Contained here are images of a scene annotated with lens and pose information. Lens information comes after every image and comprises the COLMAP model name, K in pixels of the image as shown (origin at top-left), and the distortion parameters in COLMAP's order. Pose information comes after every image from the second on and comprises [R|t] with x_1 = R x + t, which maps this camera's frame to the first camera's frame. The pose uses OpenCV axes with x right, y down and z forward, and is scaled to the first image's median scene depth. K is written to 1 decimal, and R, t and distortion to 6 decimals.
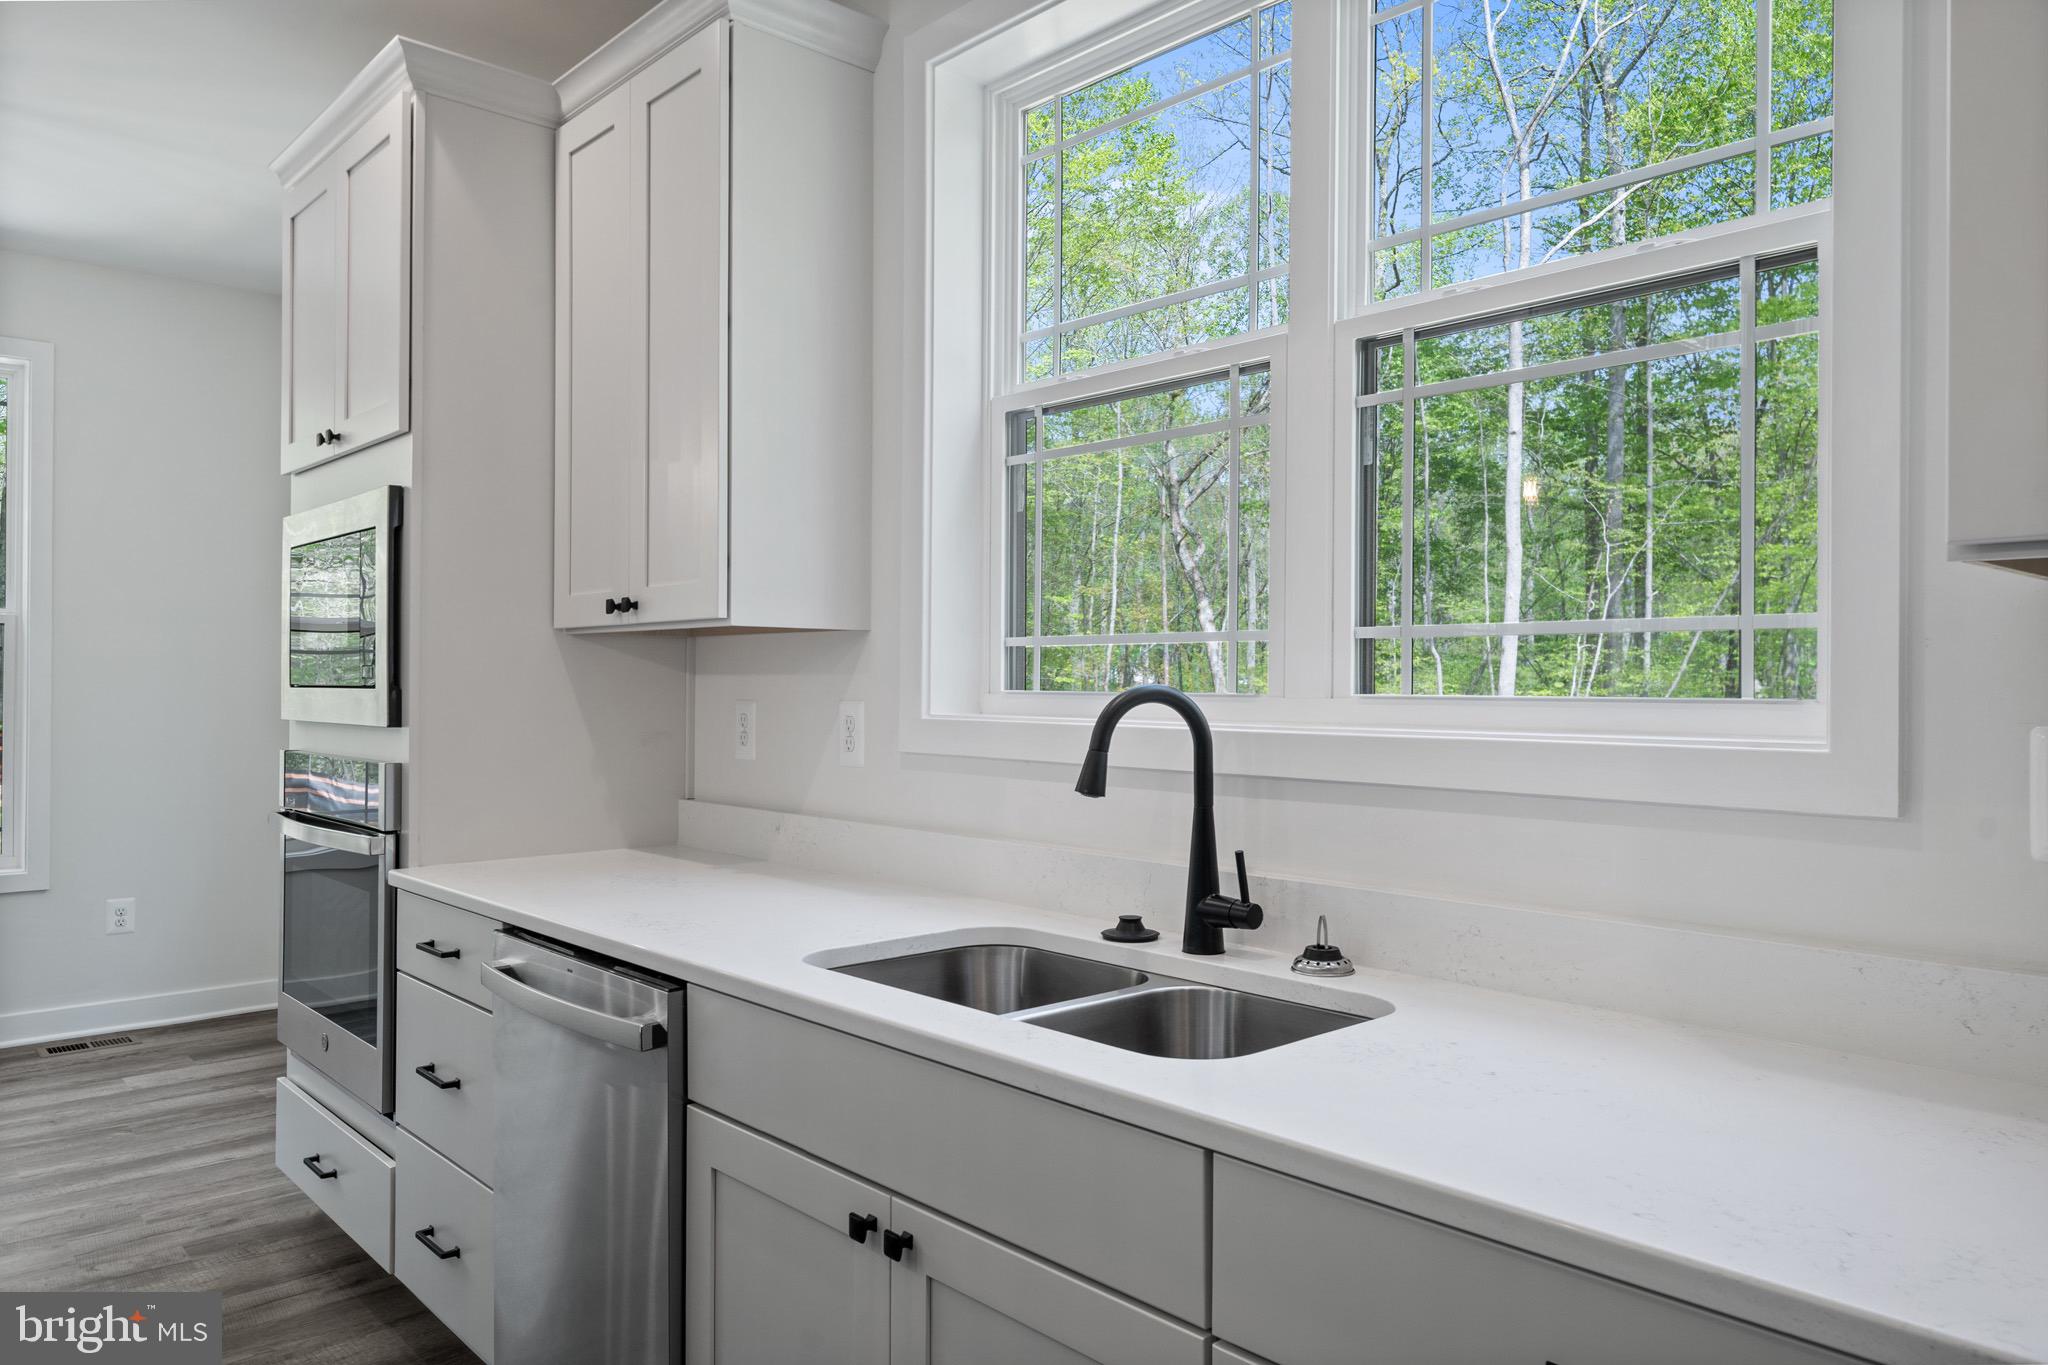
lens RADIAL K [[1372.0, 0, 1026.9], [0, 1372.0, 687.1], [0, 0, 1]] dist [0.004838, 0.001036]
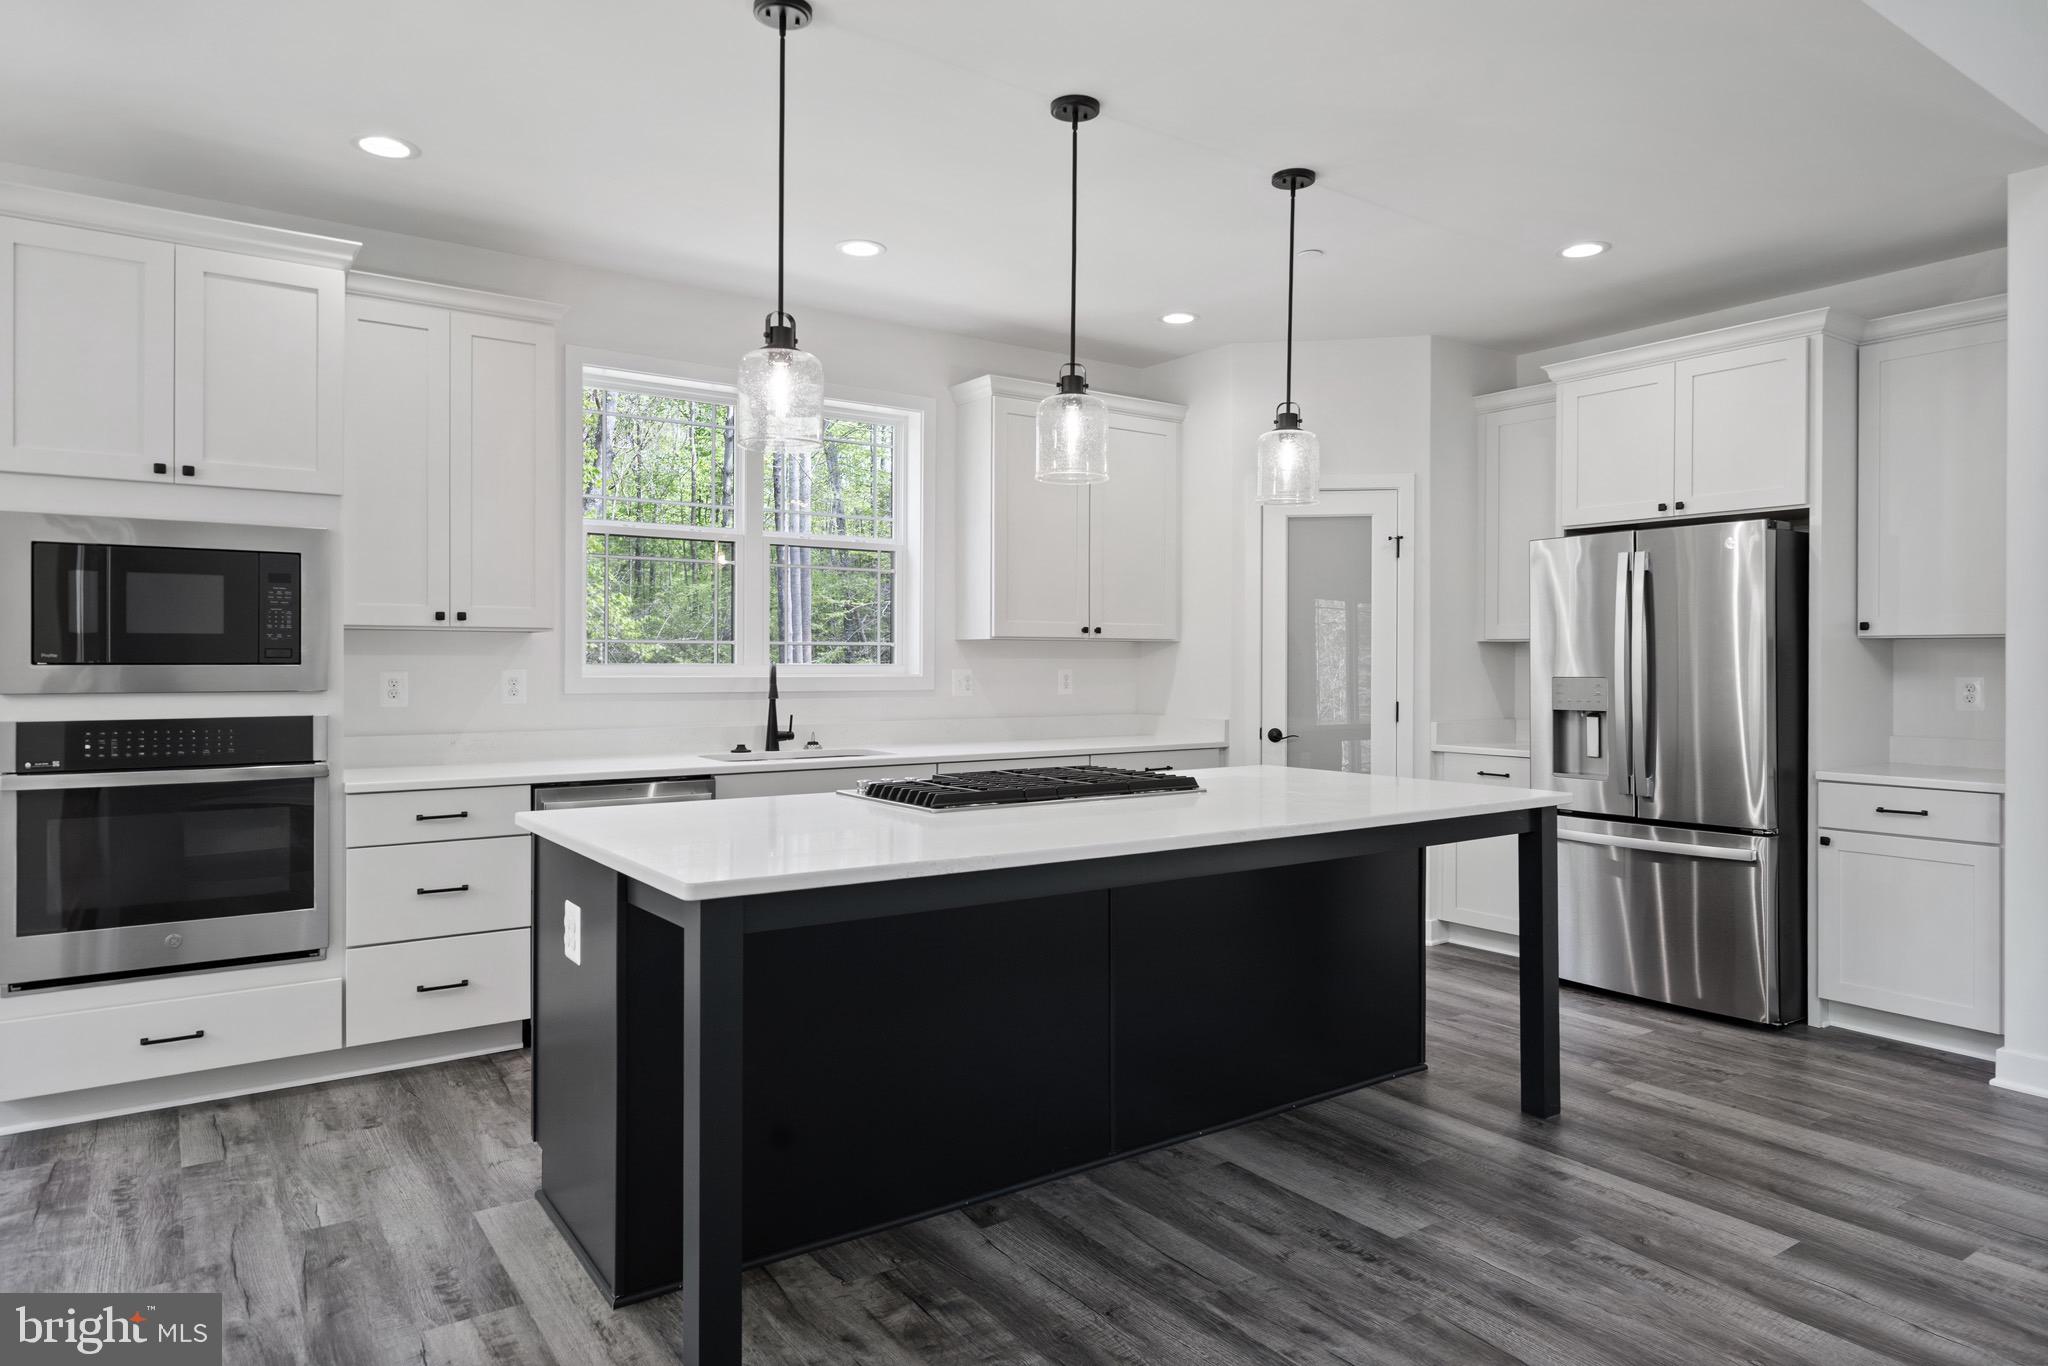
lens RADIAL K [[1267.8, 0, 1083.3], [0, 1267.8, 666.5], [0, 0, 1]] dist [-0.000916, -0.001259]
pose [[0.098262, -0.008002, 0.995128, -2.090460], [0.000644, 0.999968, 0.007978, -0.008450], [-0.995160, -0.000143, 0.098264, 0.050452]]
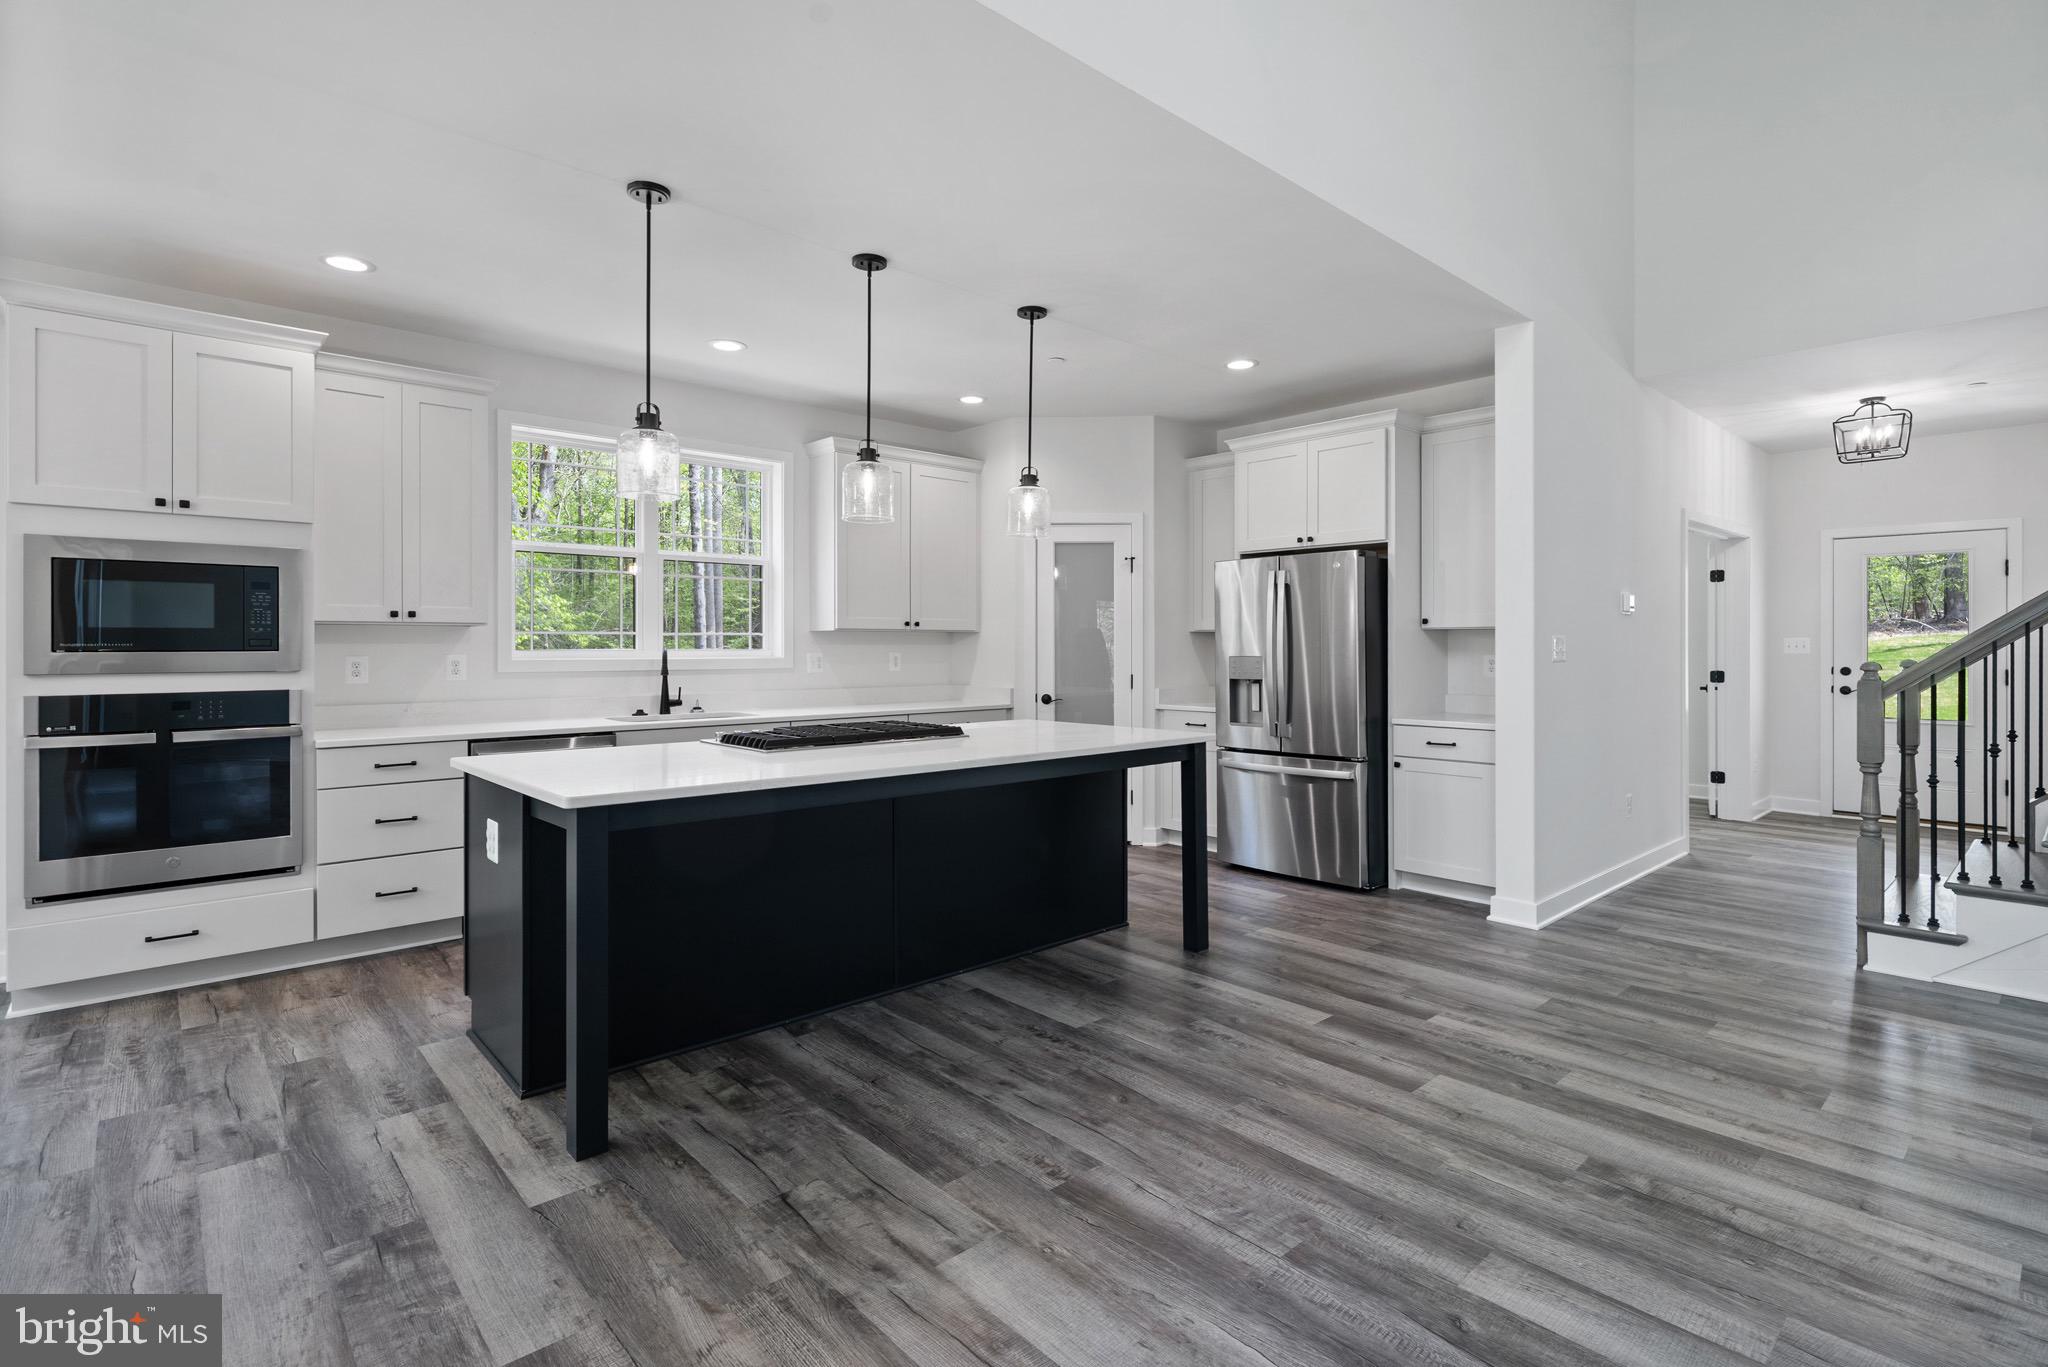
lens RADIAL K [[986.9, 0, 1085.5], [0, 986.9, 648.3], [0, 0, 1]] dist [-0.002184, 0.000192]
pose [[-0.035709, -0.006274, 0.999343, -2.288421], [0.003639, 0.999973, 0.006408, -0.009326], [-0.999356, 0.003865, -0.035686, -0.096660]]
